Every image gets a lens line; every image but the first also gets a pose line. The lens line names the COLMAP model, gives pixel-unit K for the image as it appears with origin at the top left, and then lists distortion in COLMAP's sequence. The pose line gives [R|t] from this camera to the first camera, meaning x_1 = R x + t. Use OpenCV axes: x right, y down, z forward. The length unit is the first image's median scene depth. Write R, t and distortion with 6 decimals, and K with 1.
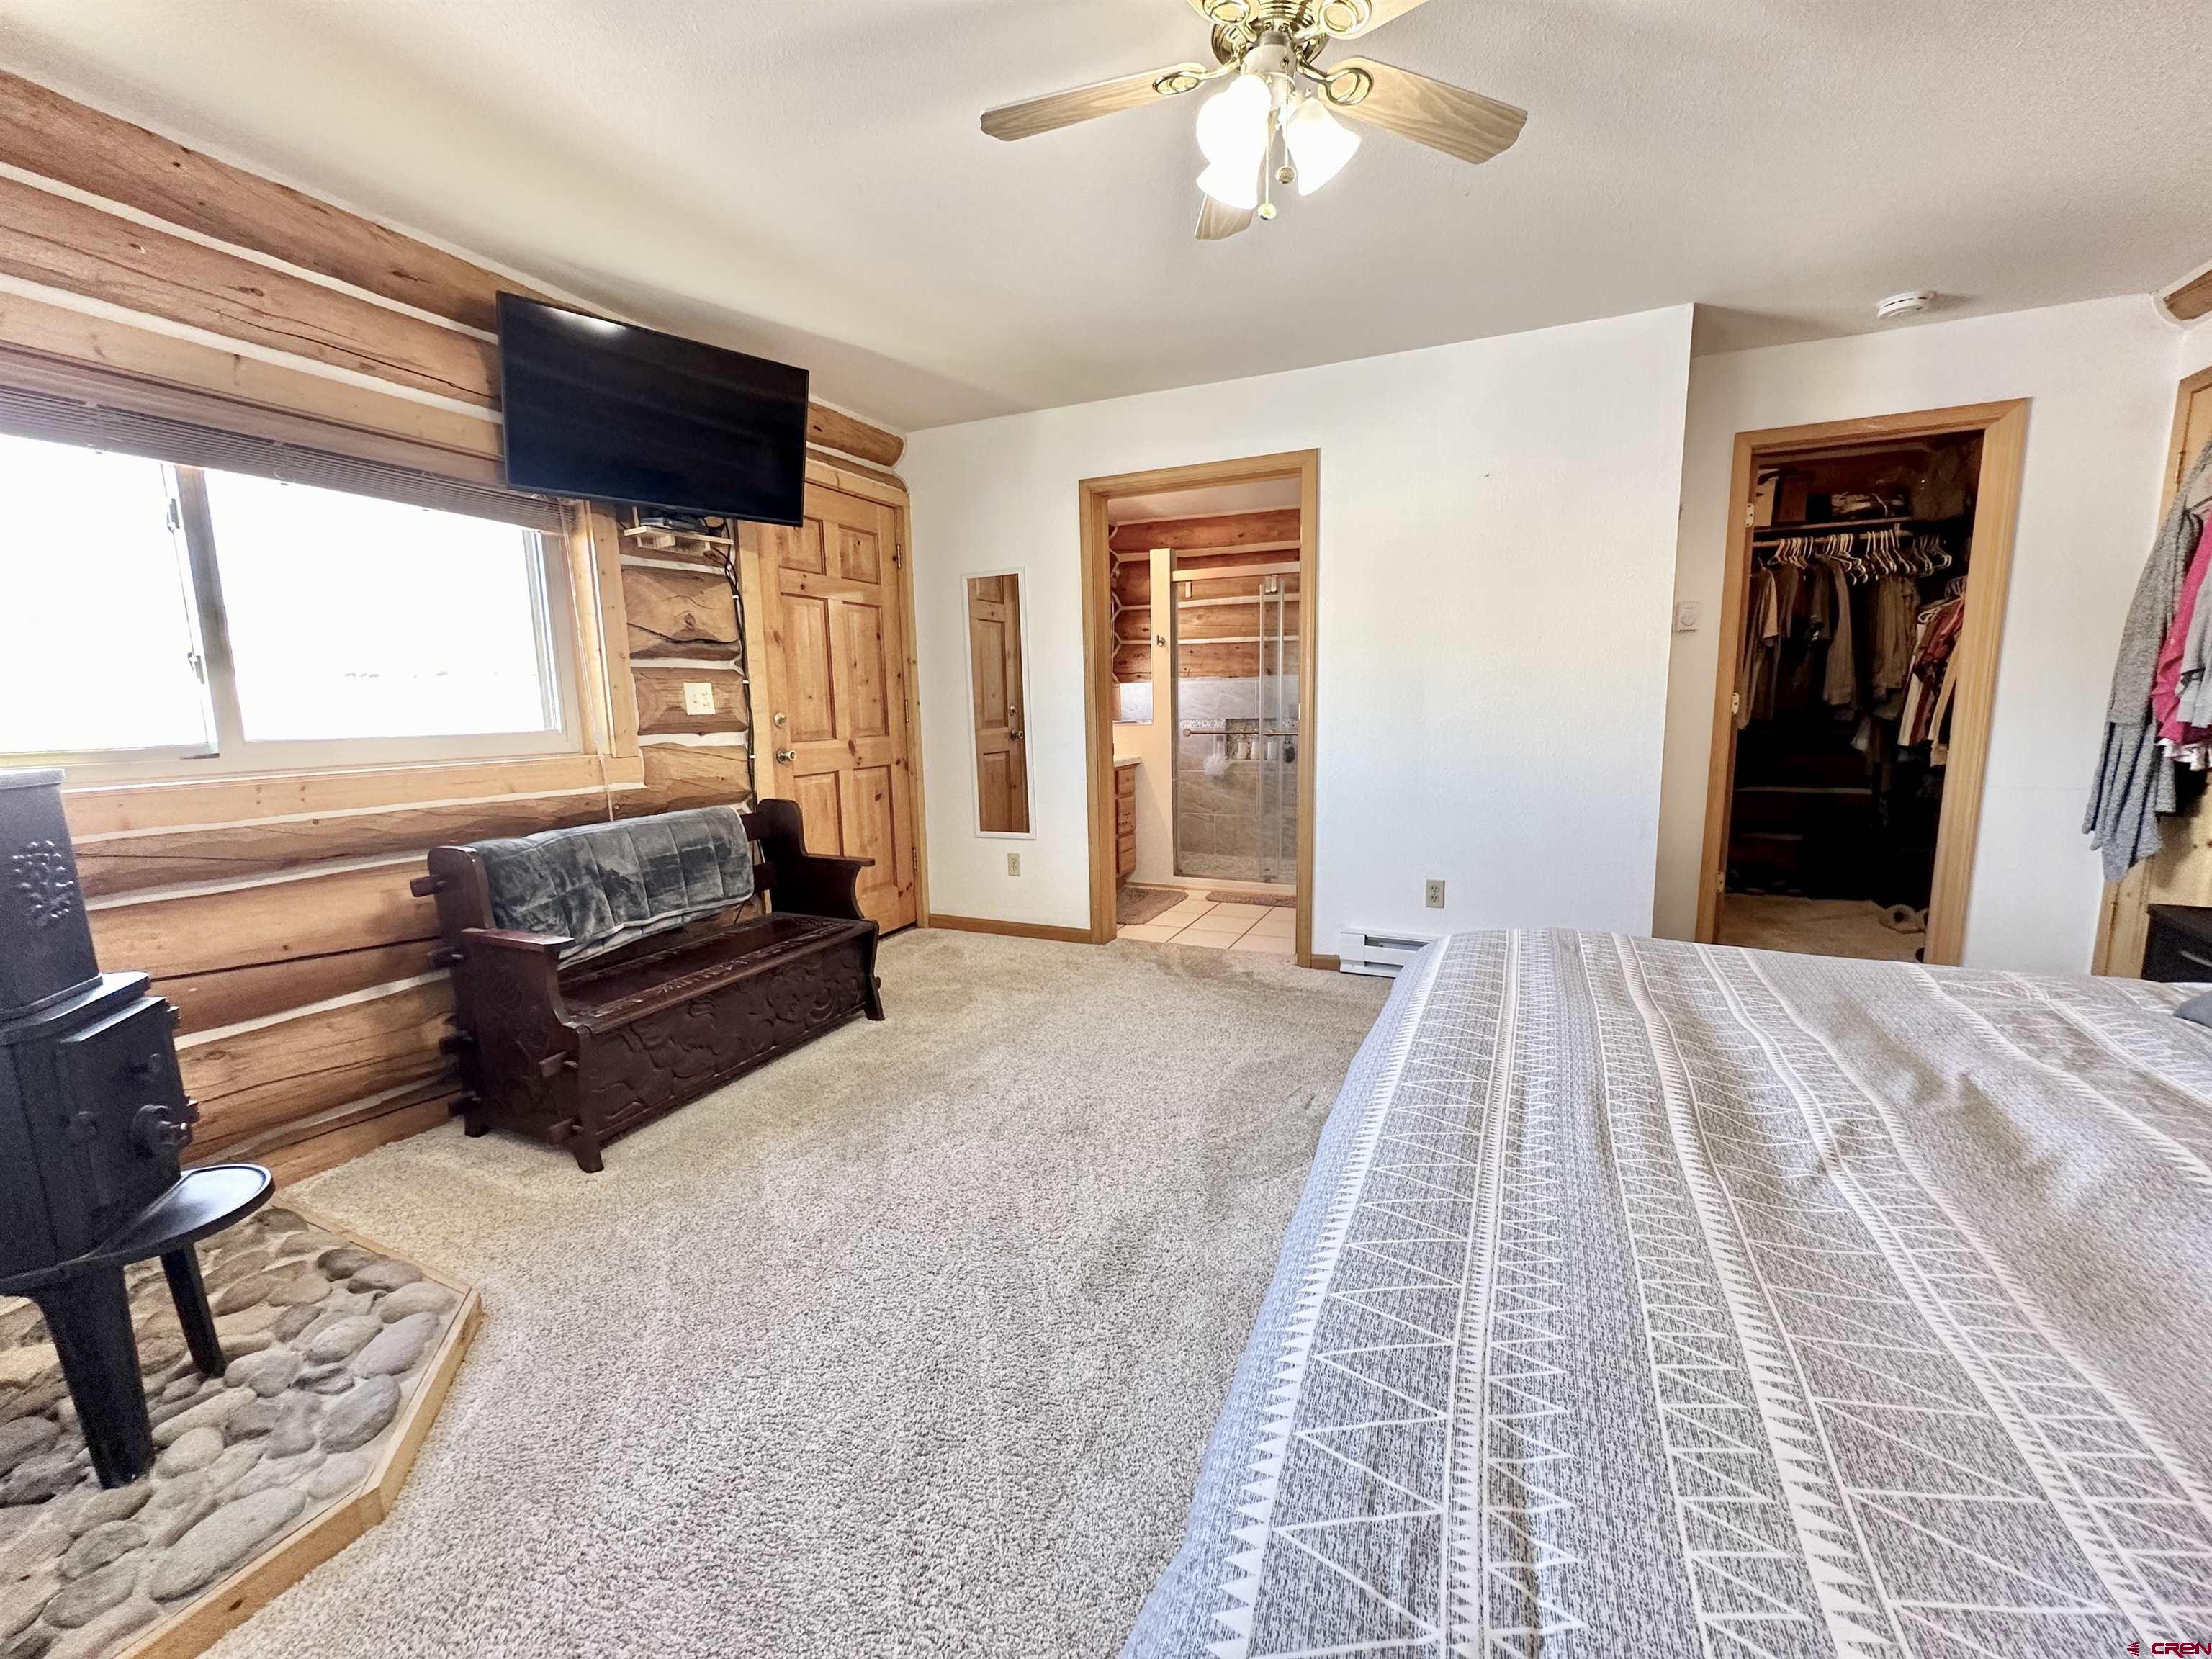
lens RADIAL K [[878.2, 0, 1109.6], [0, 878.2, 826.6], [0, 0, 1]] dist [-0.005593, 0.001231]
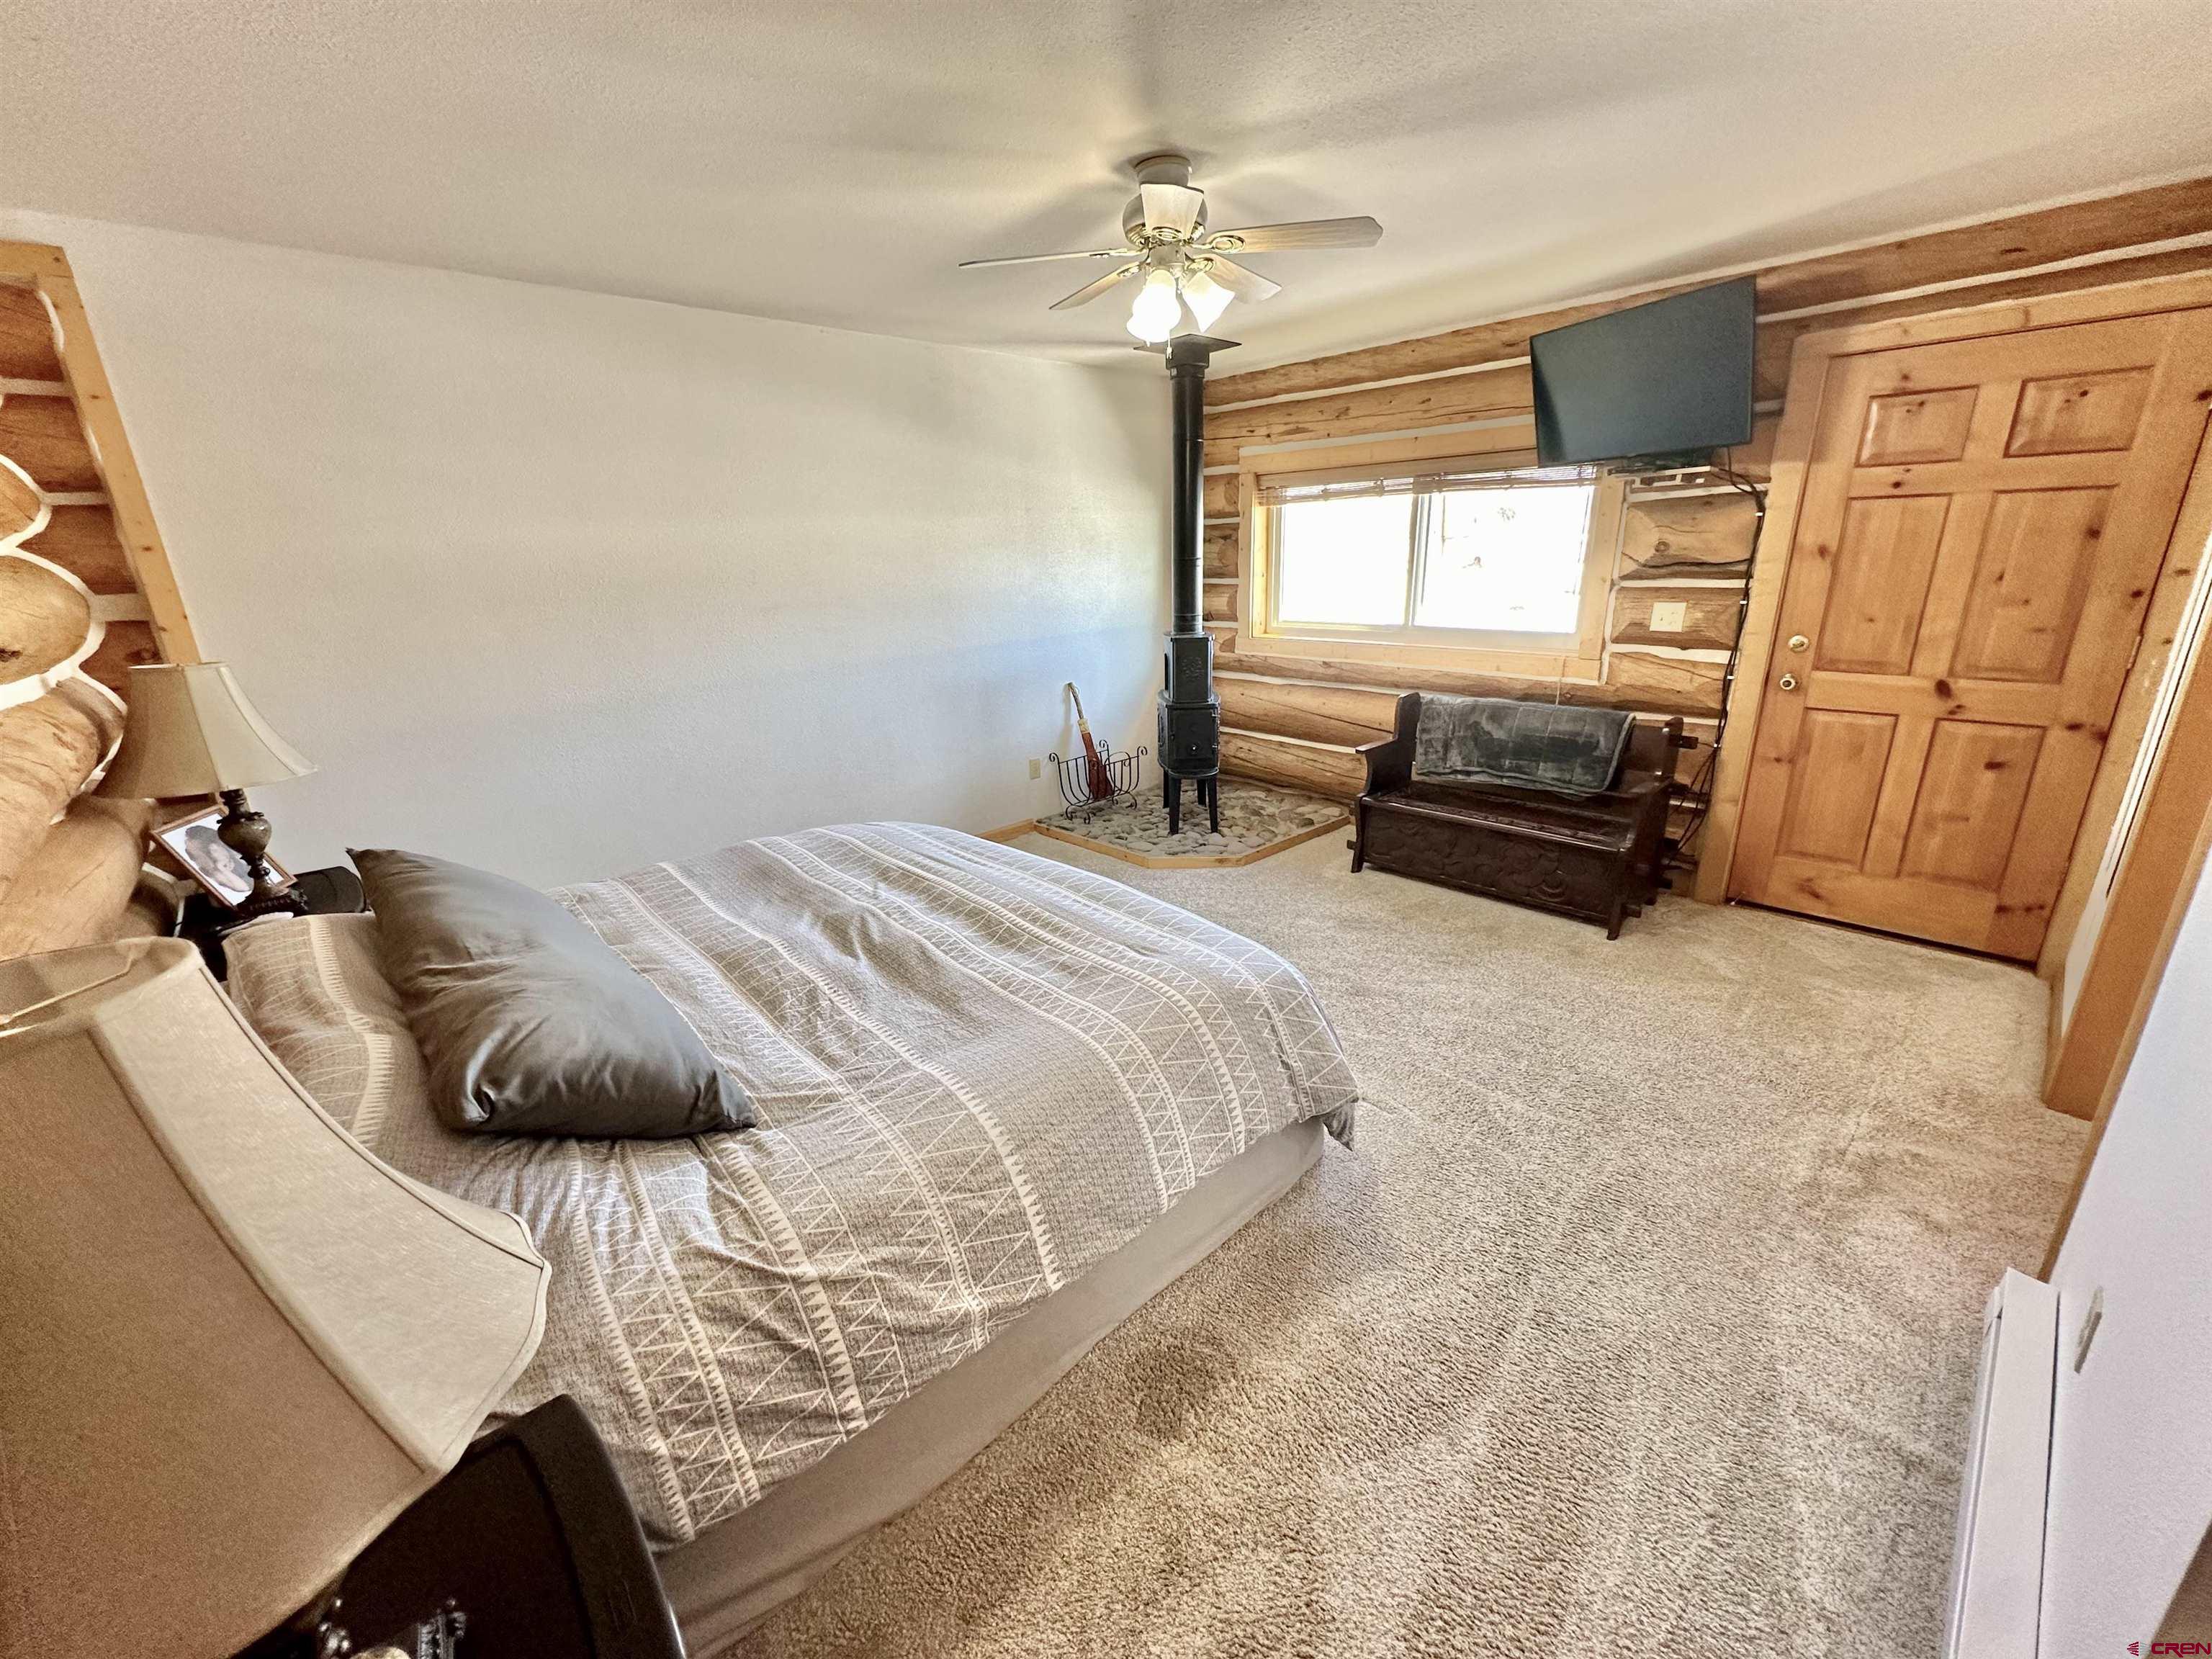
lens RADIAL K [[878.2, 0, 1114.2], [0, 878.2, 829.3], [0, 0, 1]] dist [-0.005593, 0.001231]
pose [[-0.374804, 0.305648, -0.875272, 0.854358], [-0.098469, 0.925628, 0.365398, -0.231812], [0.921860, 0.223140, -0.316833, 0.756814]]
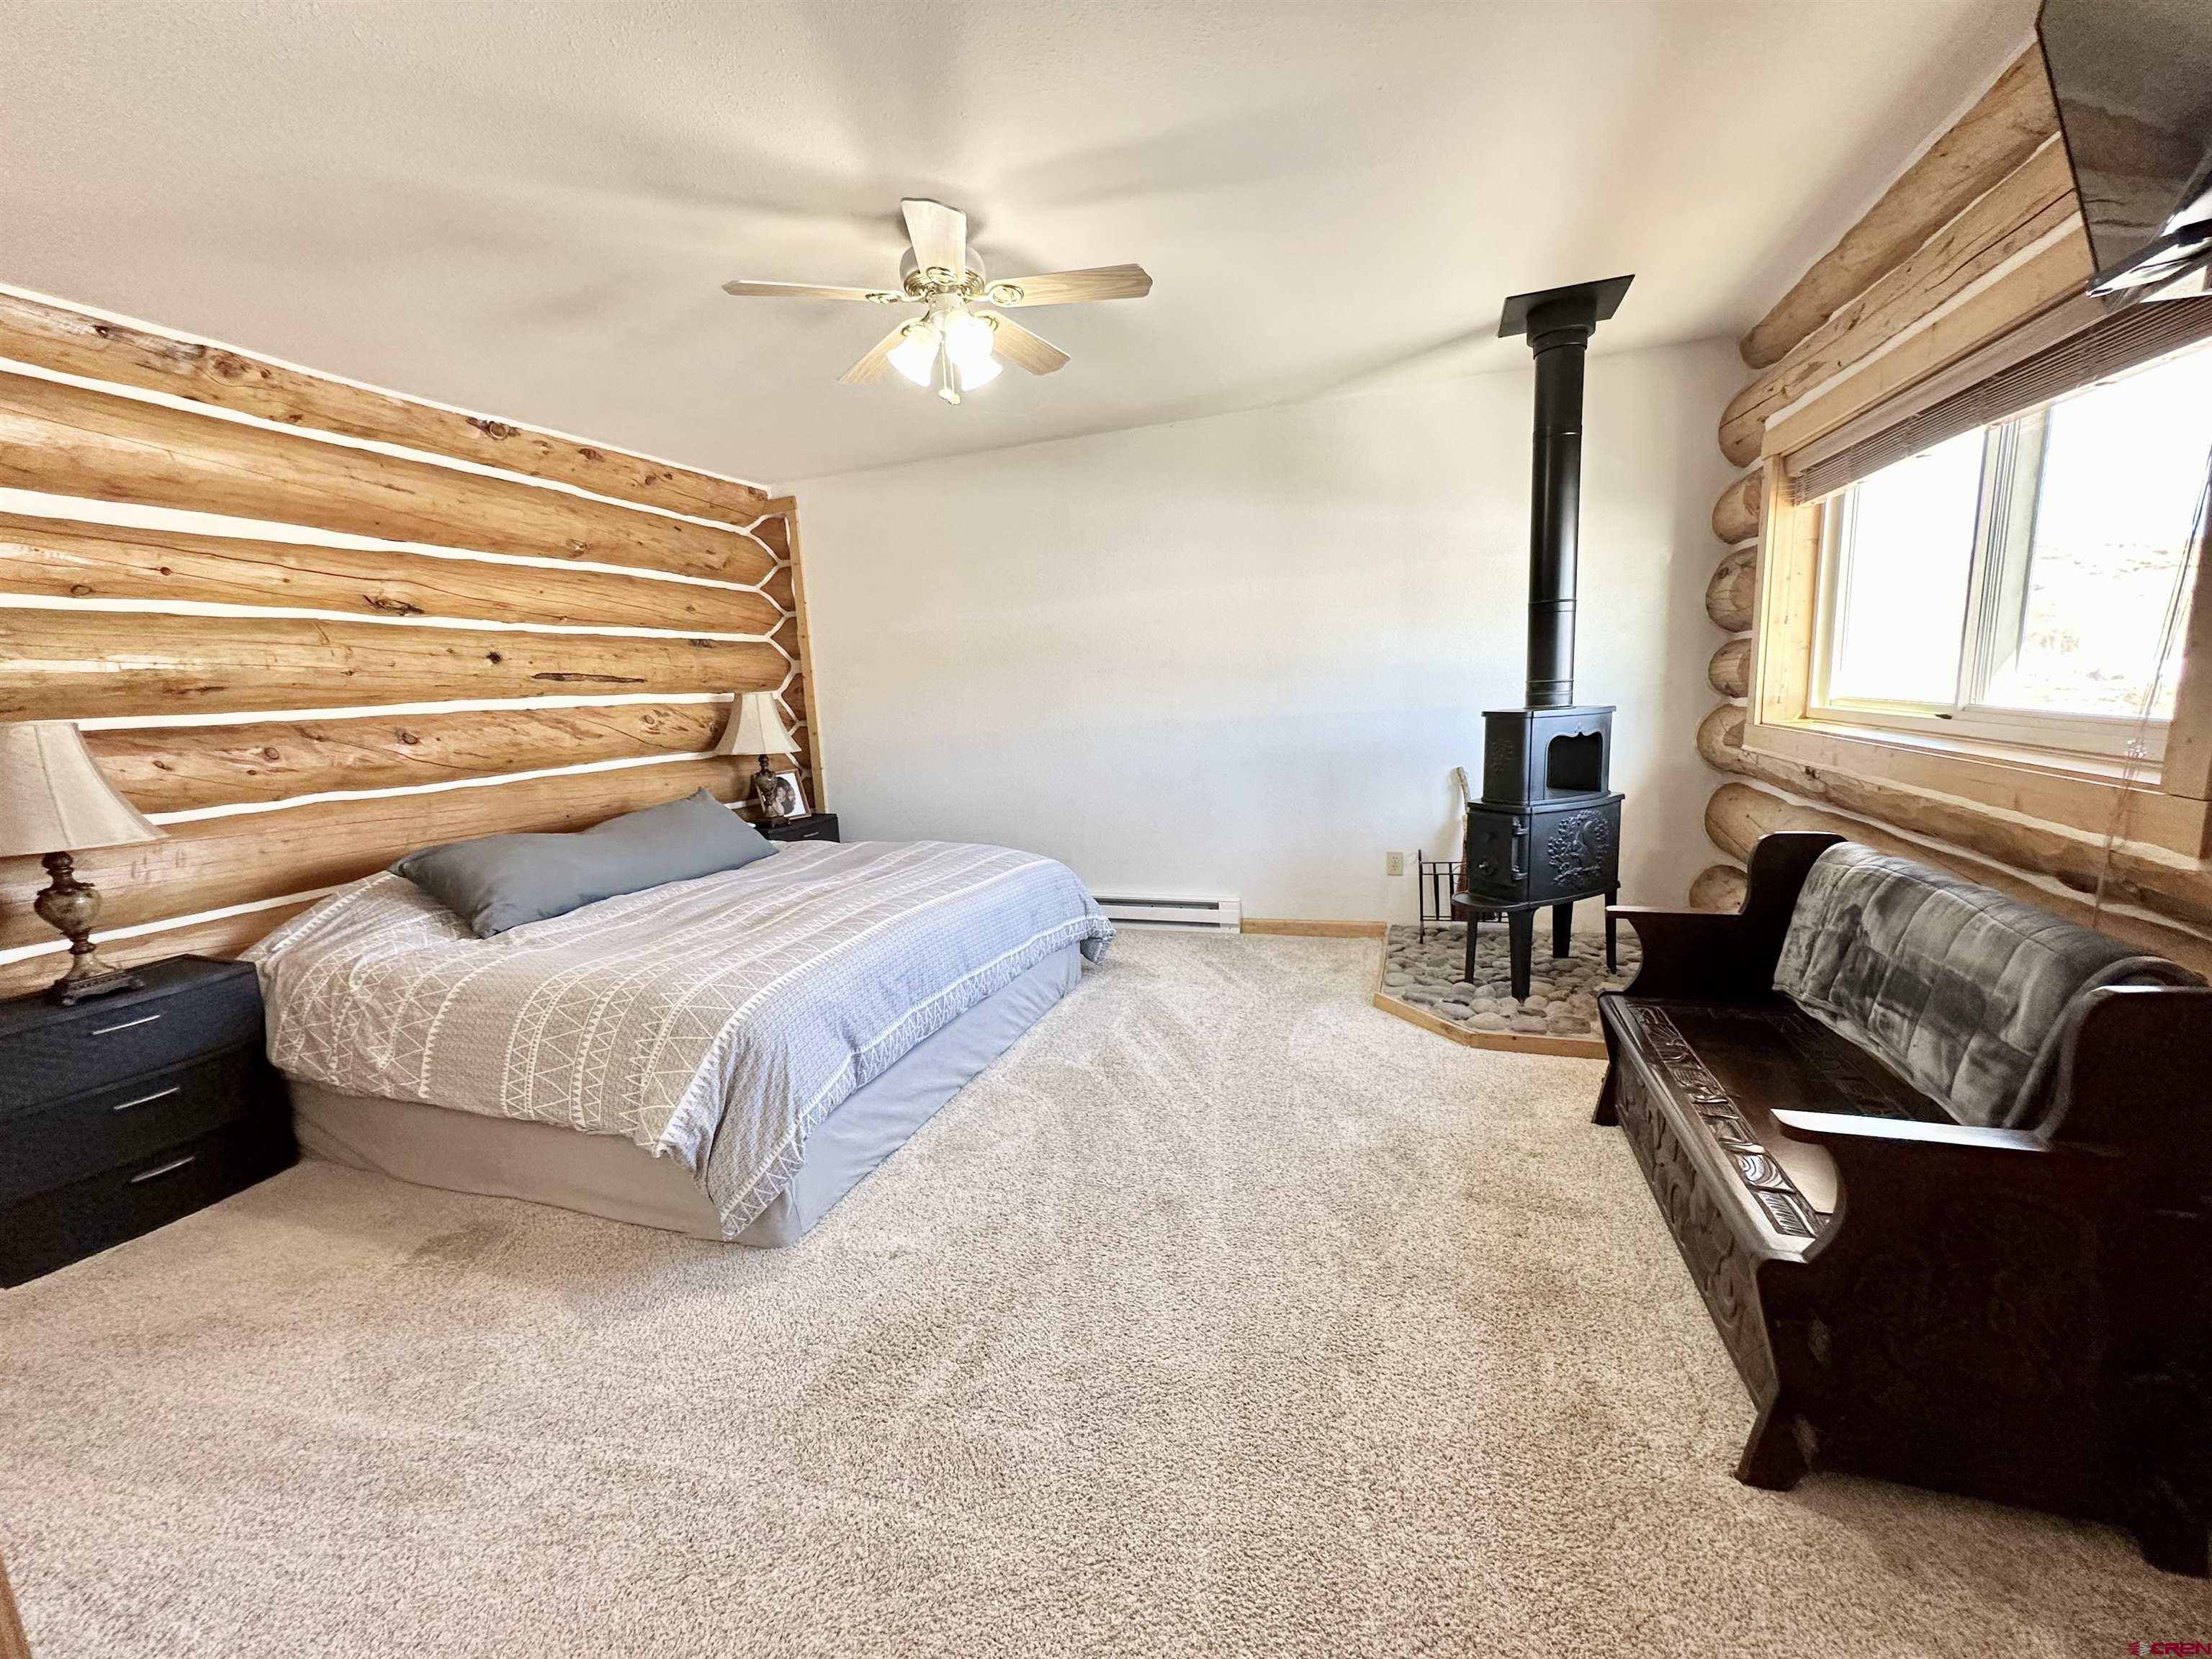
lens RADIAL K [[878.2, 0, 1102.6], [0, 878.2, 831.9], [0, 0, 1]] dist [-0.005593, 0.001231]
pose [[-0.993057, 0.081738, -0.084593, 0.041528], [0.052108, 0.950404, 0.306621, -0.213330], [0.105460, 0.300084, -0.948065, 1.282448]]
